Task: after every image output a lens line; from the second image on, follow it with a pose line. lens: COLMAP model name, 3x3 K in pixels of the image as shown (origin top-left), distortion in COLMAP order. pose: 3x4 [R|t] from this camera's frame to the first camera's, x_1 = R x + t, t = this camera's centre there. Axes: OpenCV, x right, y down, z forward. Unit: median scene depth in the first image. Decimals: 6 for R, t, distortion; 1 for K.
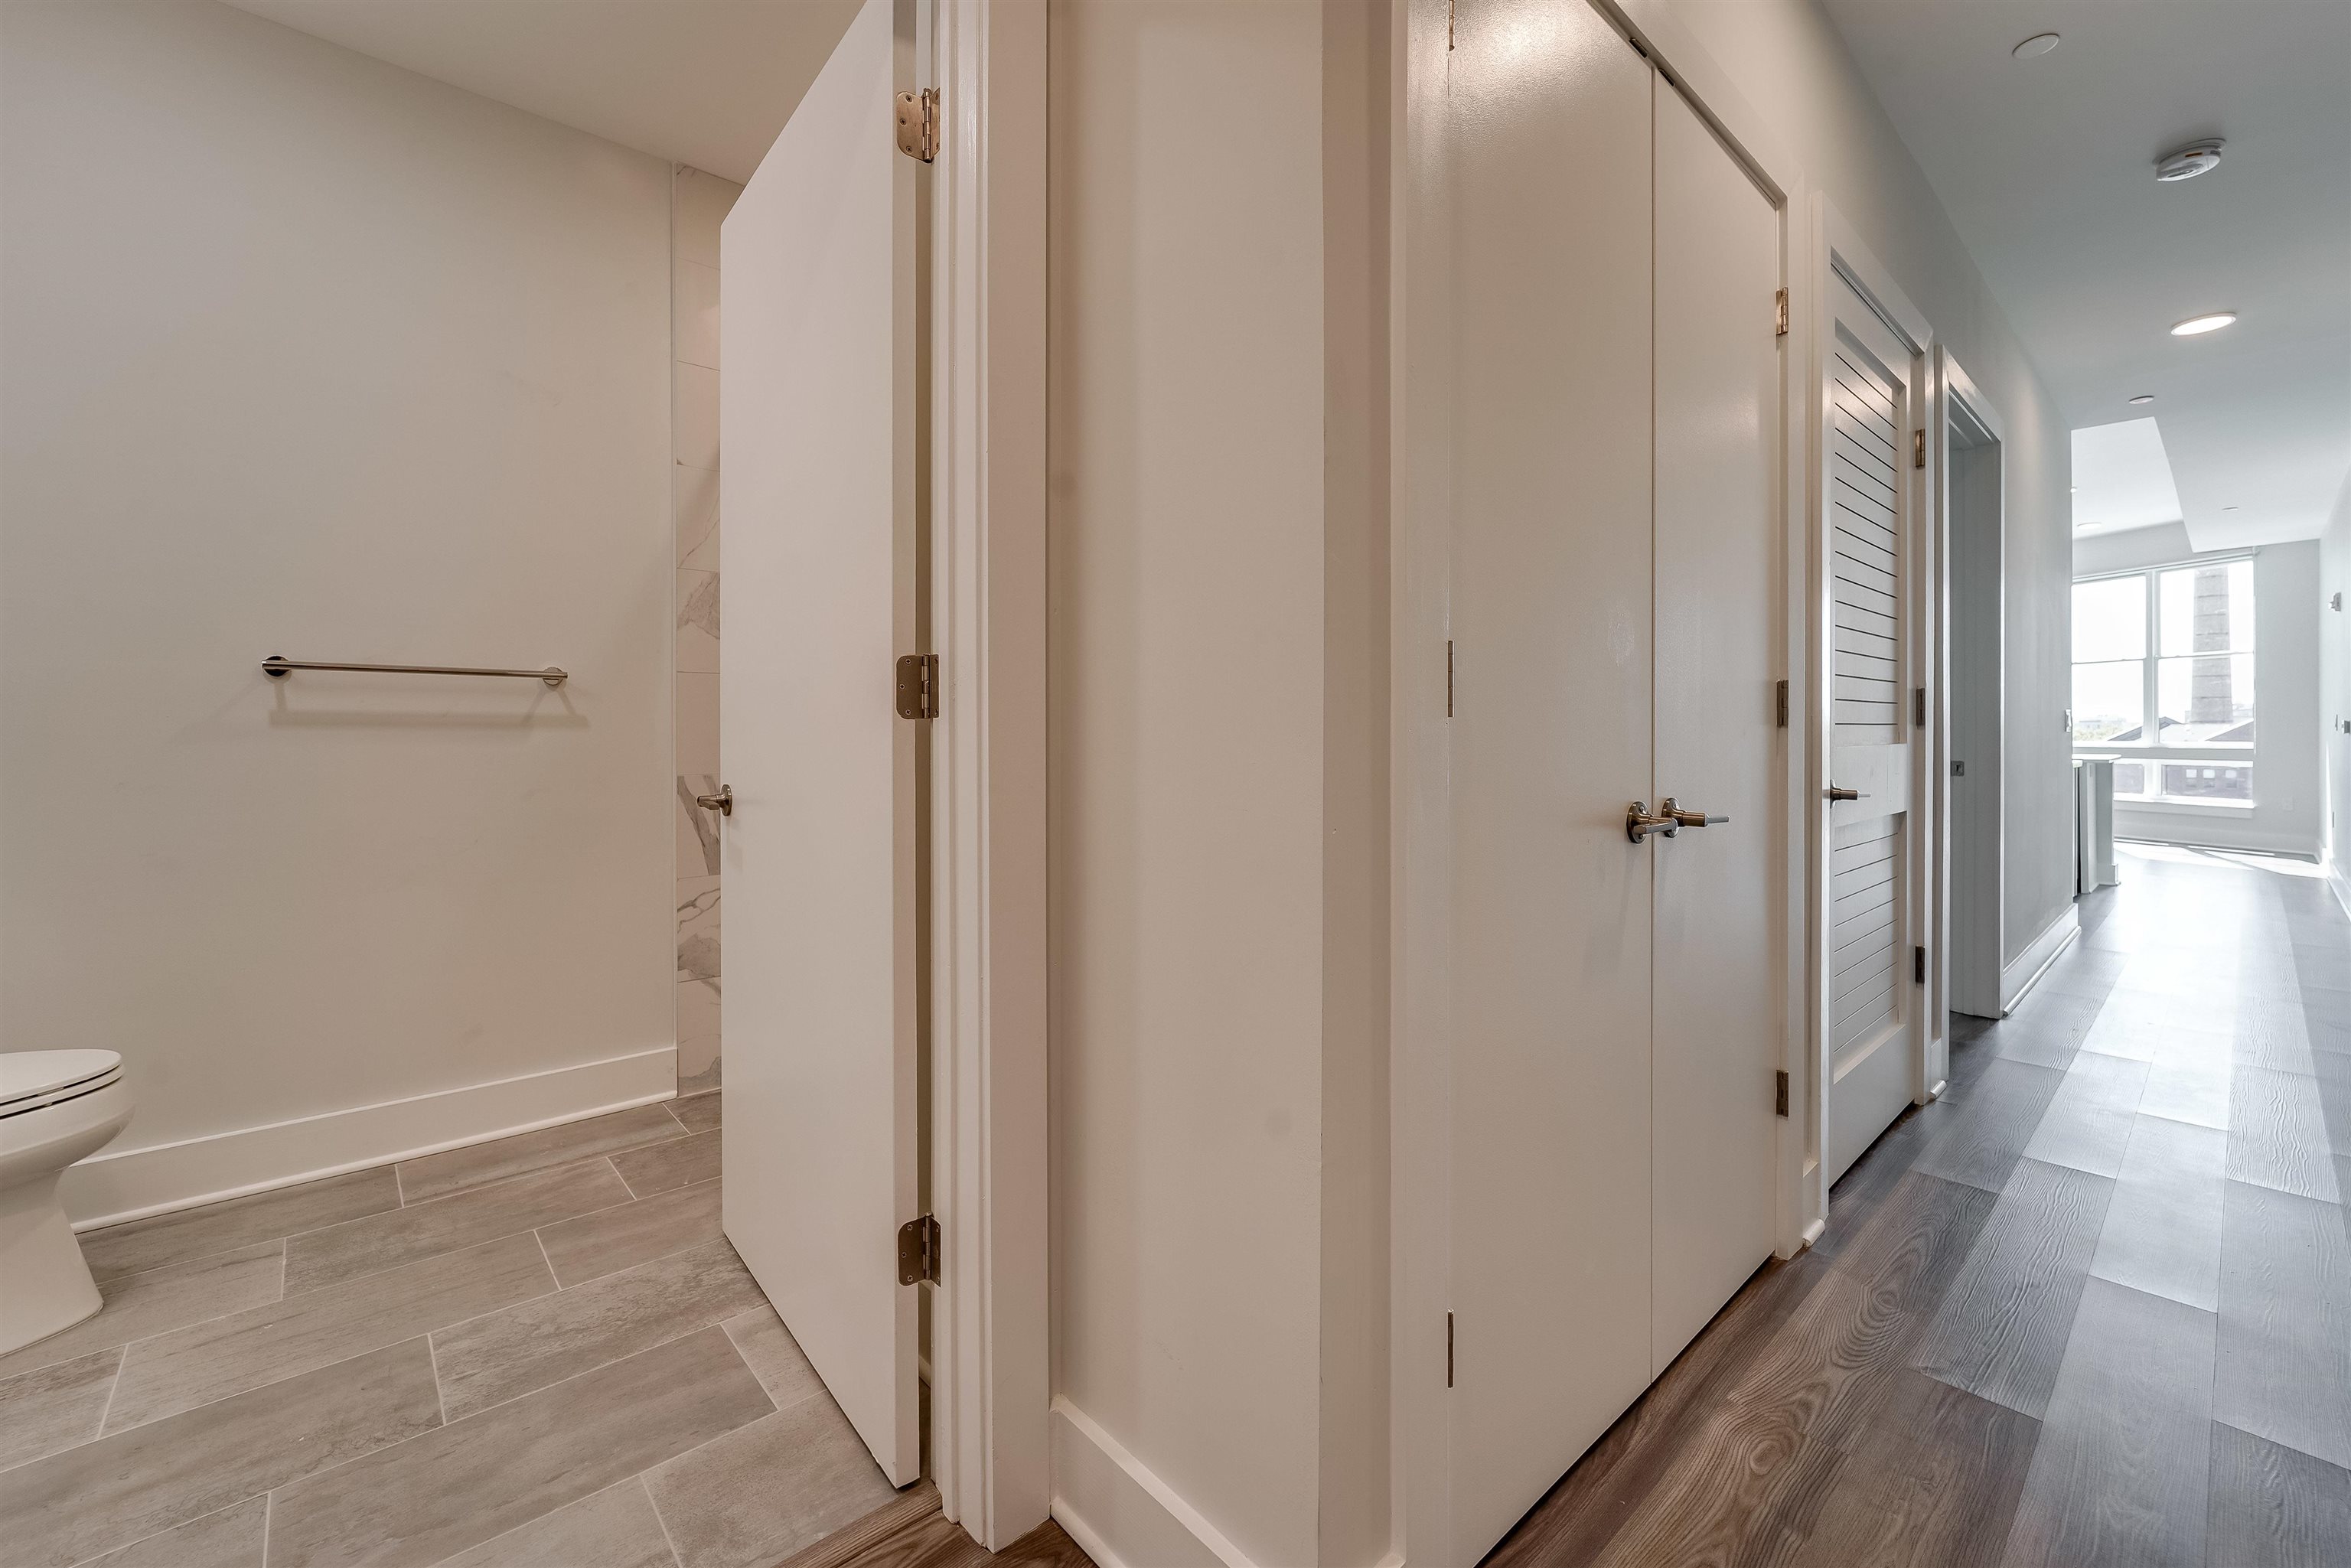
lens RADIAL K [[963.3, 0, 1175.3], [0, 963.3, 734.5], [0, 0, 1]] dist [-0.007638, 0.000399]
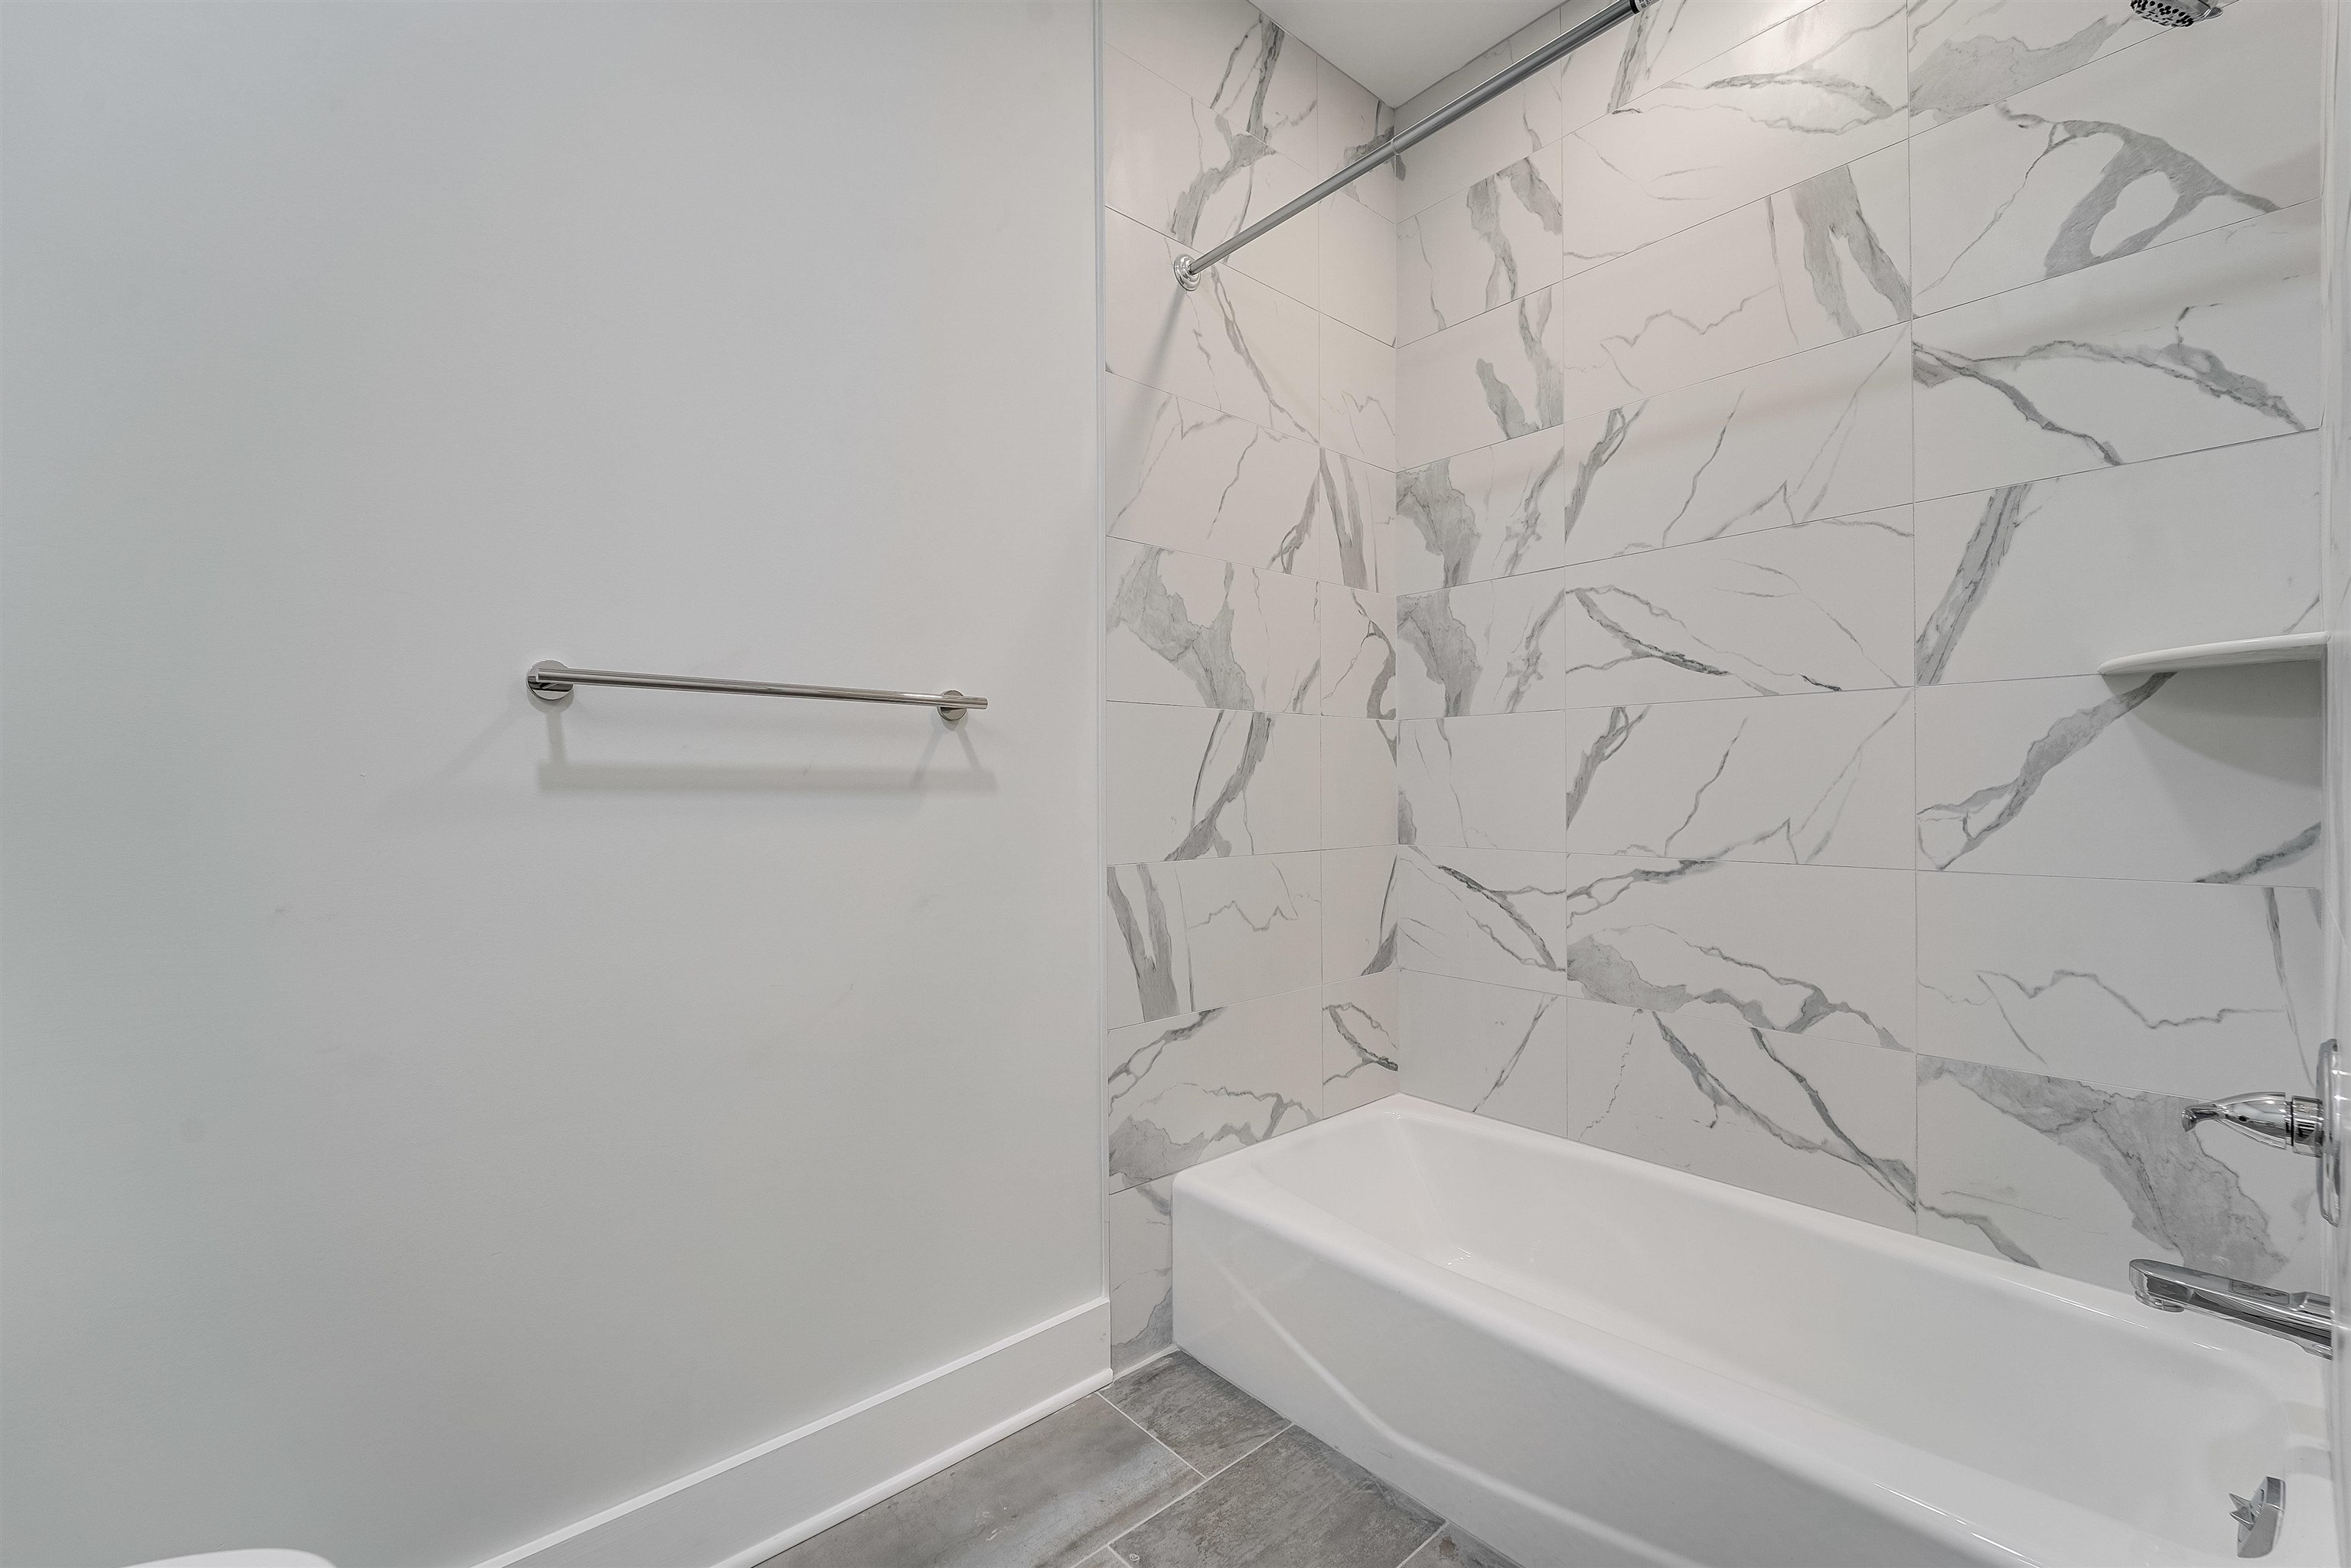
lens RADIAL K [[969.3, 0, 1202.3], [0, 969.3, 789.3], [0, 0, 1]] dist [-0.009341, -0.000035]
pose [[0.999929, -0.011257, 0.003783, -0.518334], [0.011291, 0.999893, -0.009258, -0.000991], [-0.003678, 0.009300, 0.999950, 0.414120]]
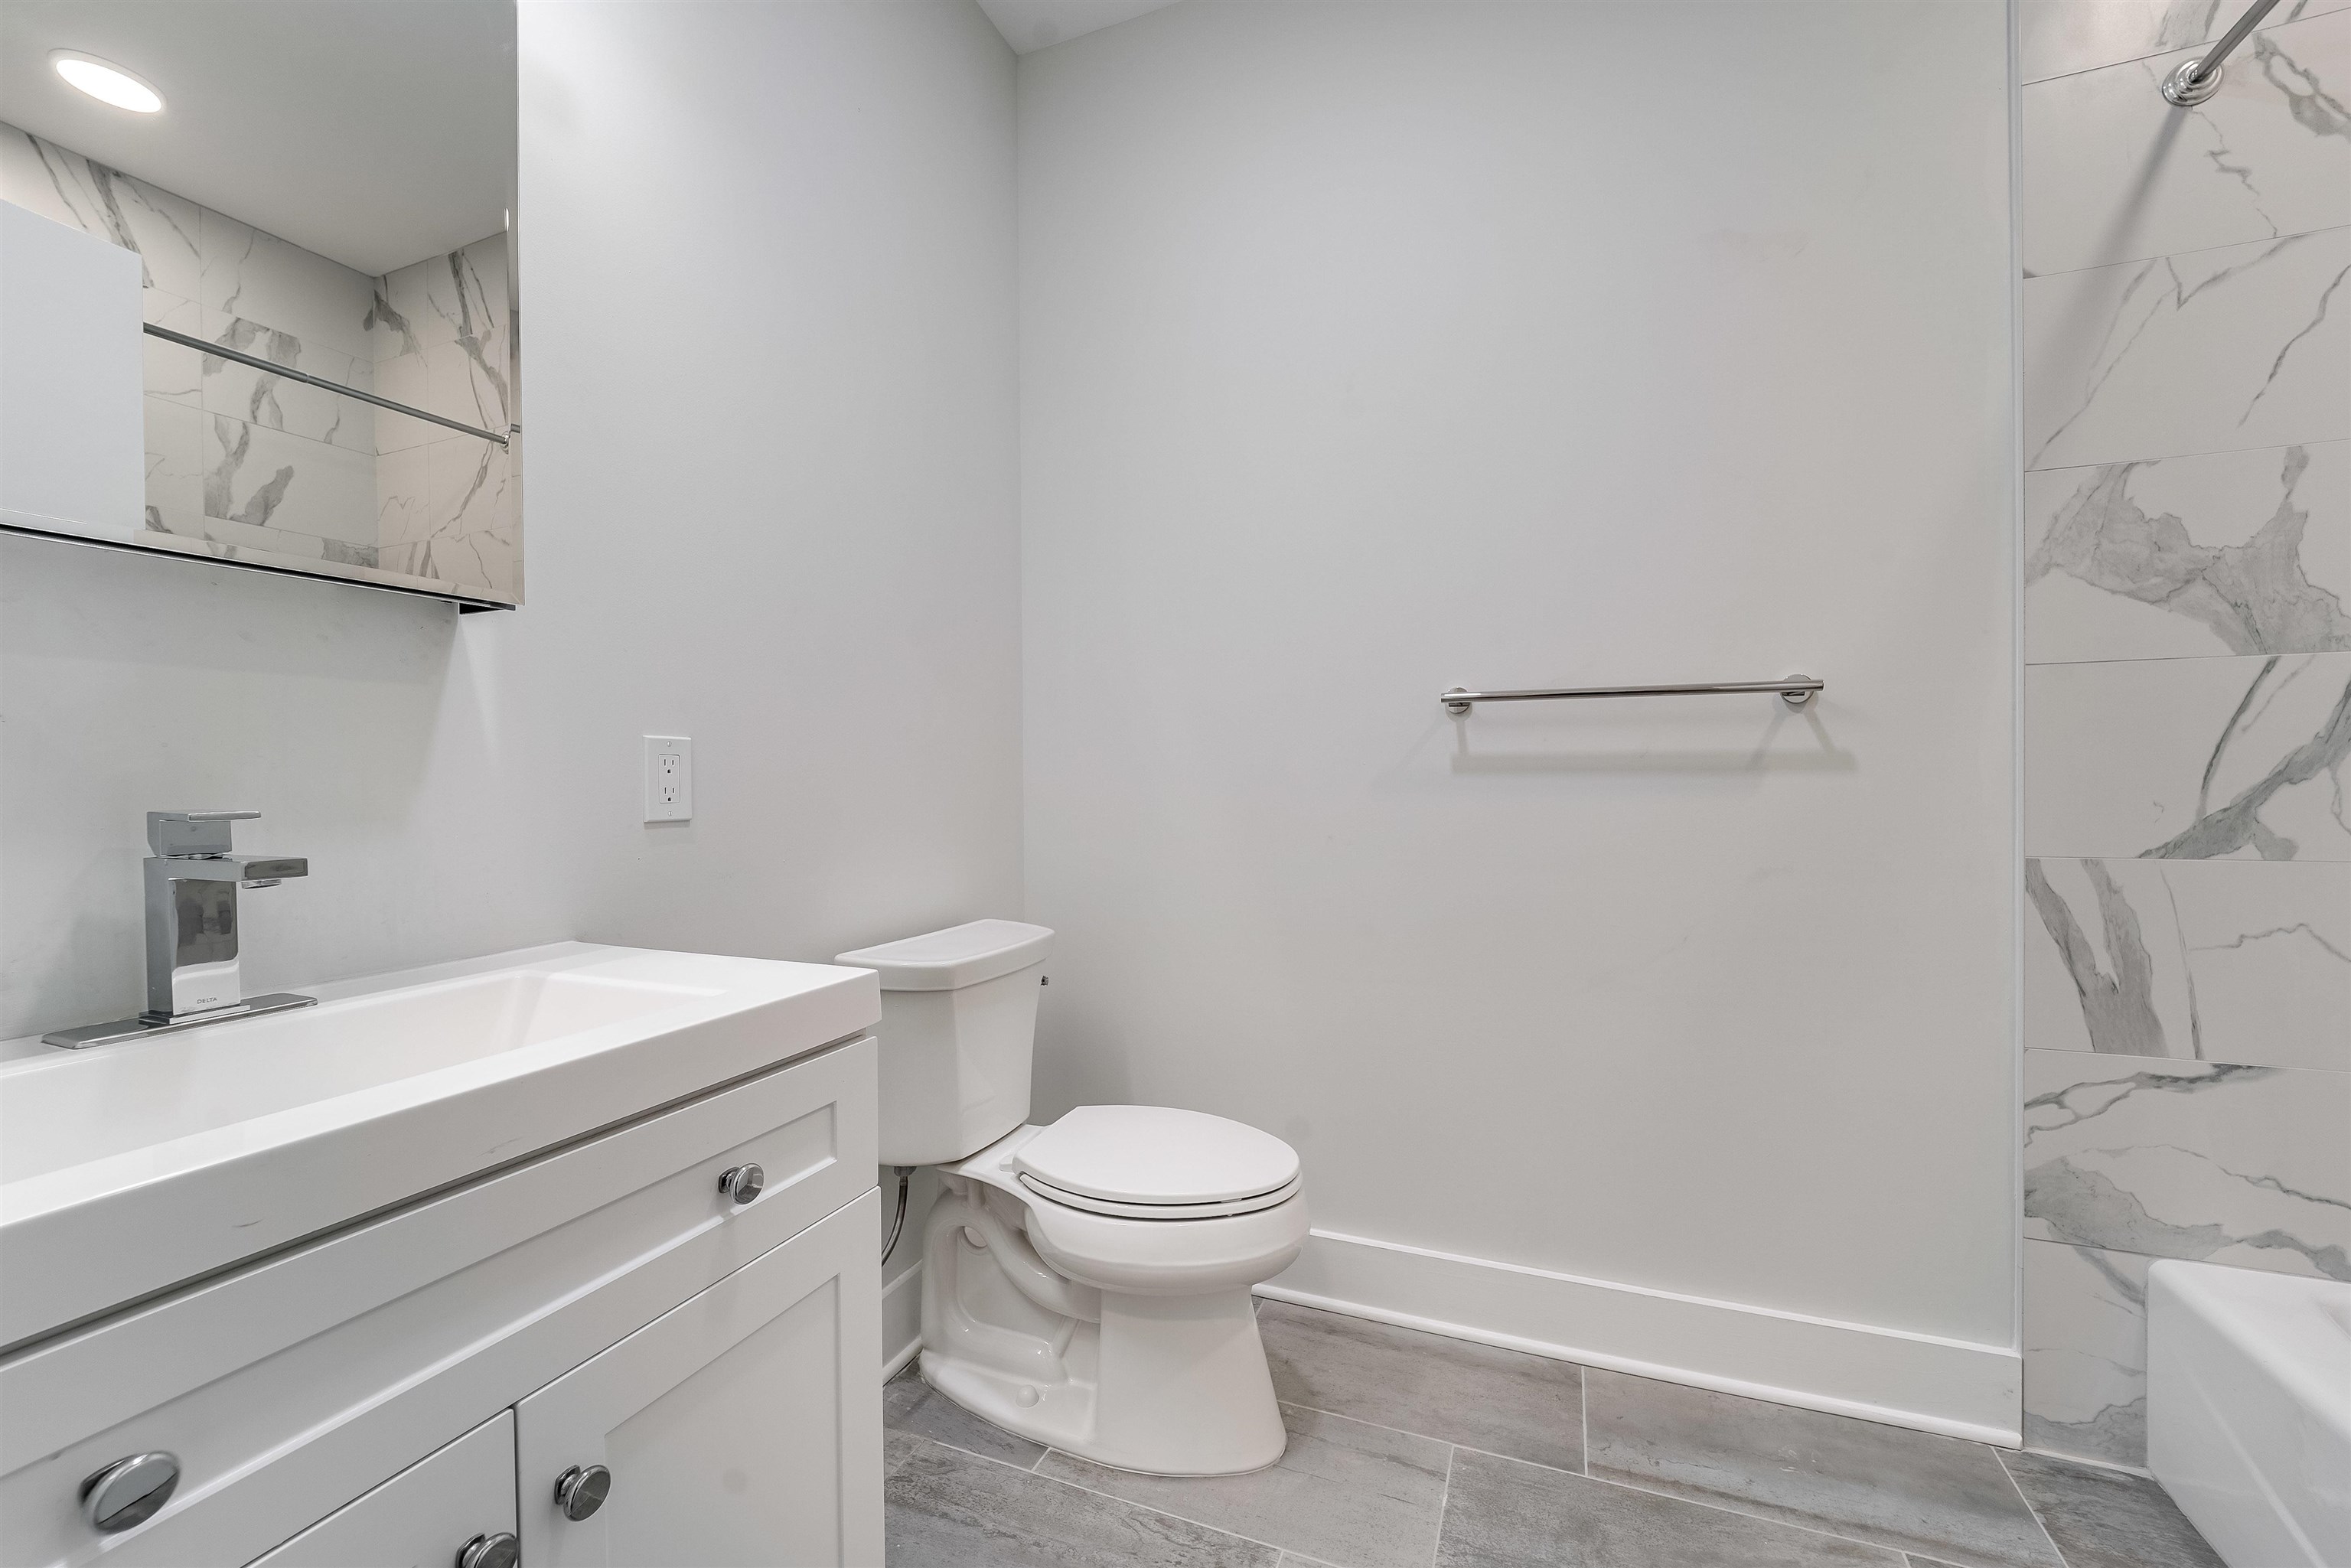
lens RADIAL K [[959.9, 0, 1171.5], [0, 959.9, 787.9], [0, 0, 1]] dist [-0.007210, 0.000279]
pose [[0.444211, 0.001456, -0.895921, -0.283484], [0.003794, 0.999987, 0.003507, 0.000050], [0.895914, -0.004957, 0.444200, 0.375294]]
